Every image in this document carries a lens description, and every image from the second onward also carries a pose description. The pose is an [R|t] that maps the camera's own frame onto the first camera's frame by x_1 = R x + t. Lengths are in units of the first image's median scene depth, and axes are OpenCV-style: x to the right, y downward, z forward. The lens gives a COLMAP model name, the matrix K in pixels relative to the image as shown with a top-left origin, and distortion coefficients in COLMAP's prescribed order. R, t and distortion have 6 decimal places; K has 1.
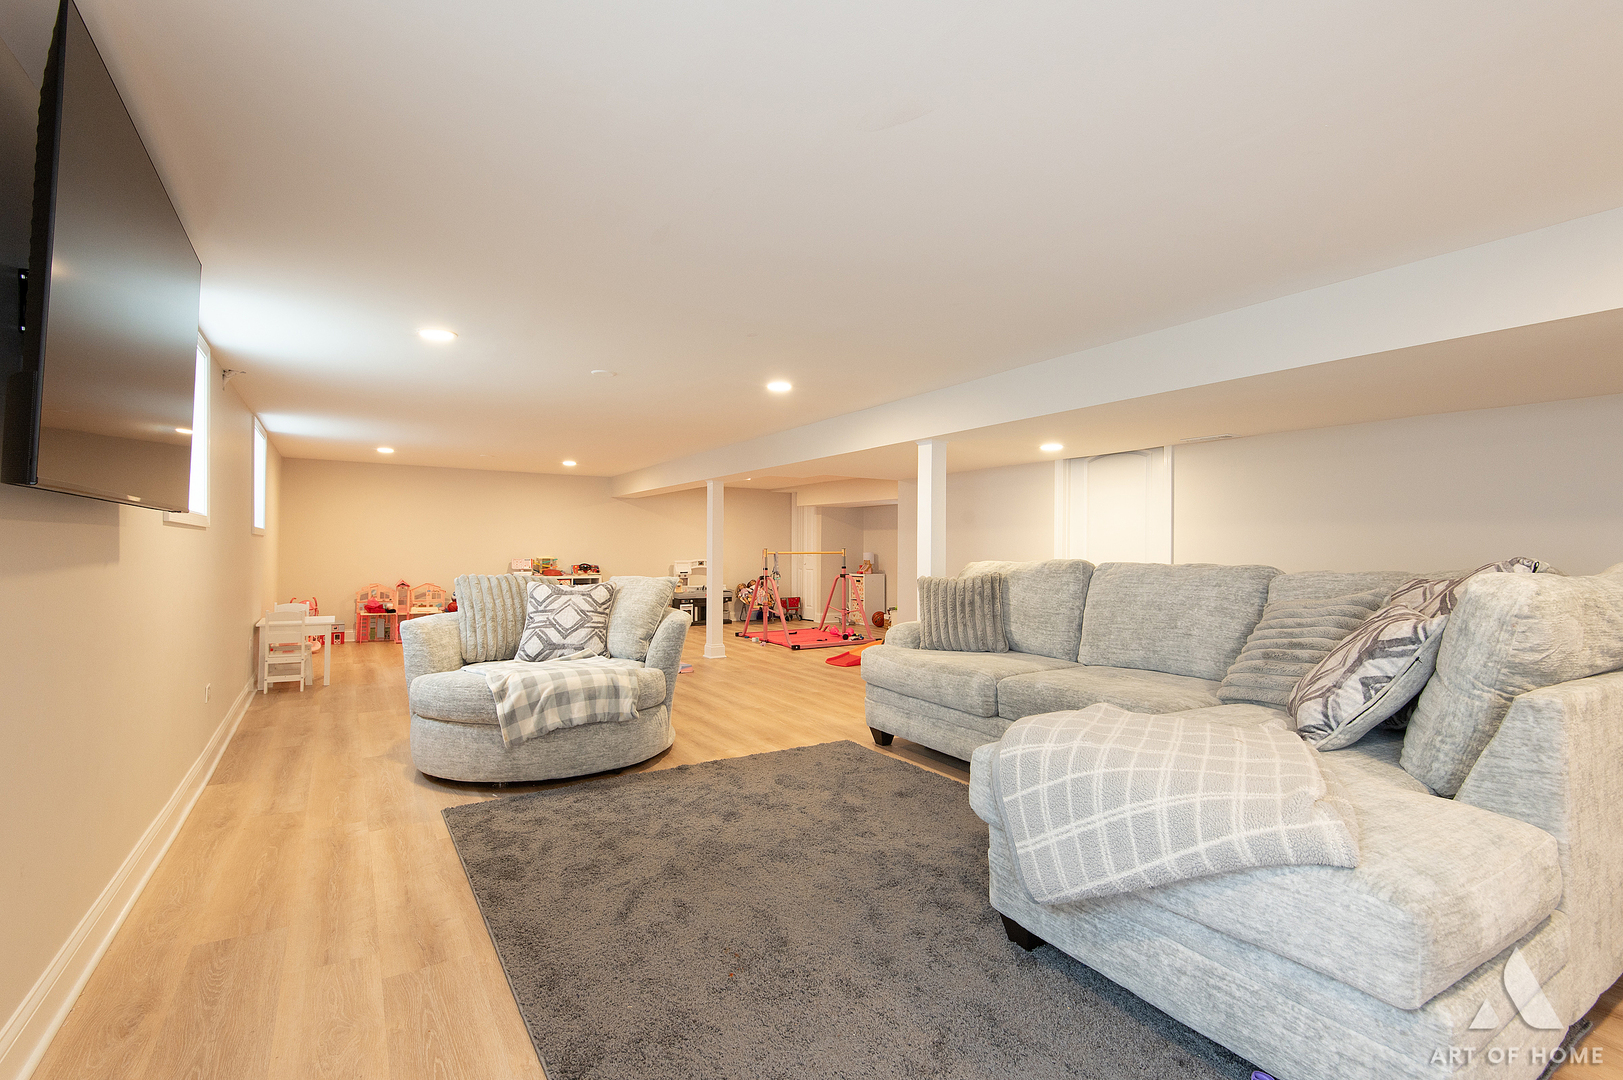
lens RADIAL K [[750.0, 0, 814.1], [0, 750.0, 538.5], [0, 0, 1]] dist [0.000039, -0.000821]
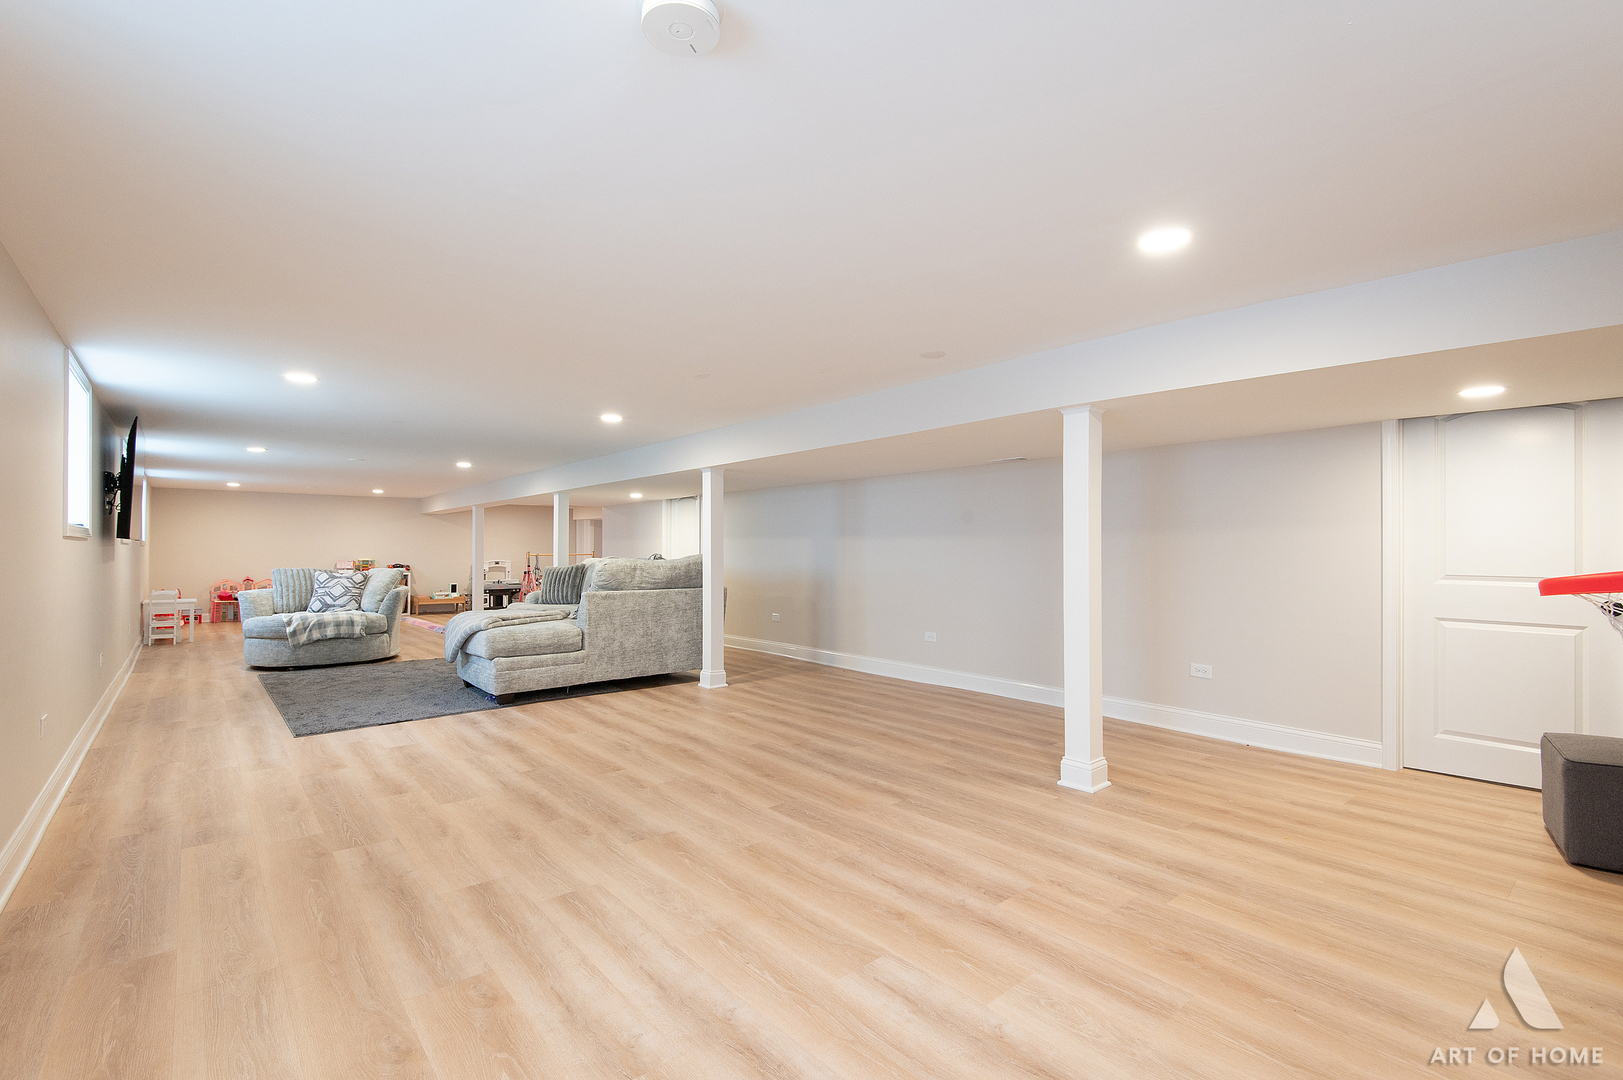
lens RADIAL K [[750.0, 0, 803.8], [0, 750.0, 539.8], [0, 0, 1]] dist [0.000039, -0.000821]
pose [[0.992316, -0.005189, 0.123622, 0.429836], [0.005138, 0.999987, 0.000735, -0.010866], [-0.123624, -0.000094, 0.992329, -0.717966]]
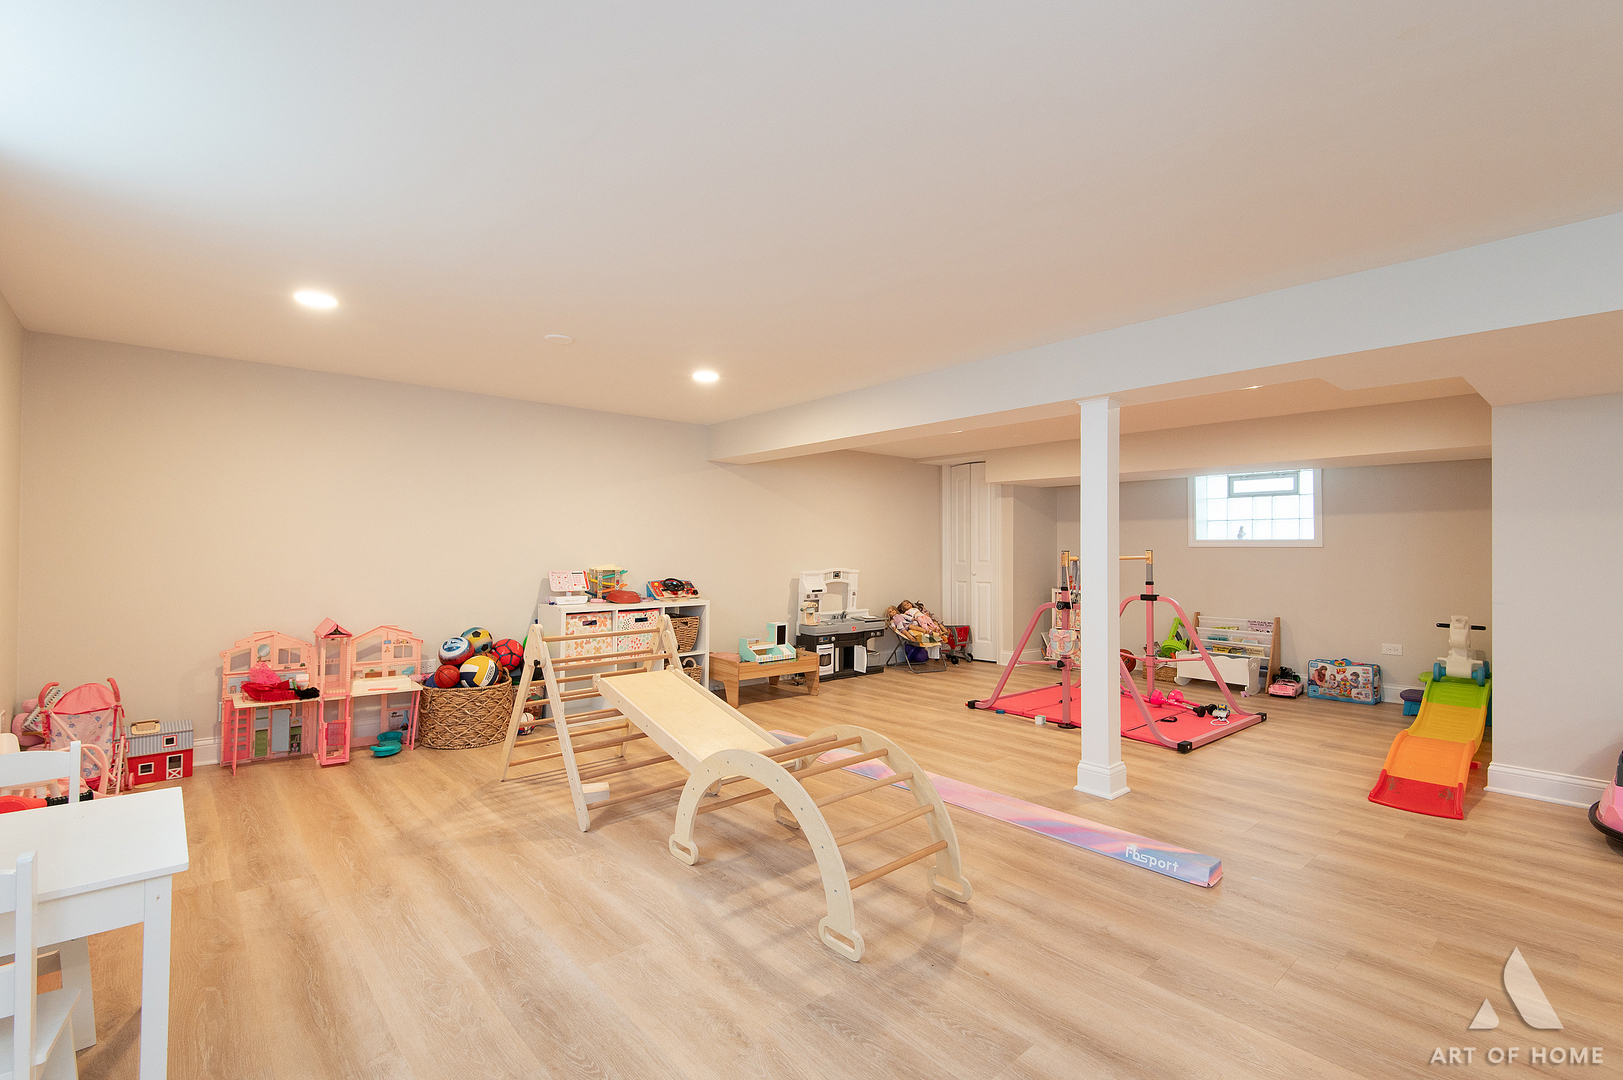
lens RADIAL K [[750.0, 0, 814.3], [0, 750.0, 546.5], [0, 0, 1]] dist [0.000039, -0.000821]
pose [[0.991200, -0.002047, 0.132354, -0.480446], [0.000982, 0.999967, 0.008116, 0.009876], [-0.132367, -0.007914, 0.991169, 0.769570]]
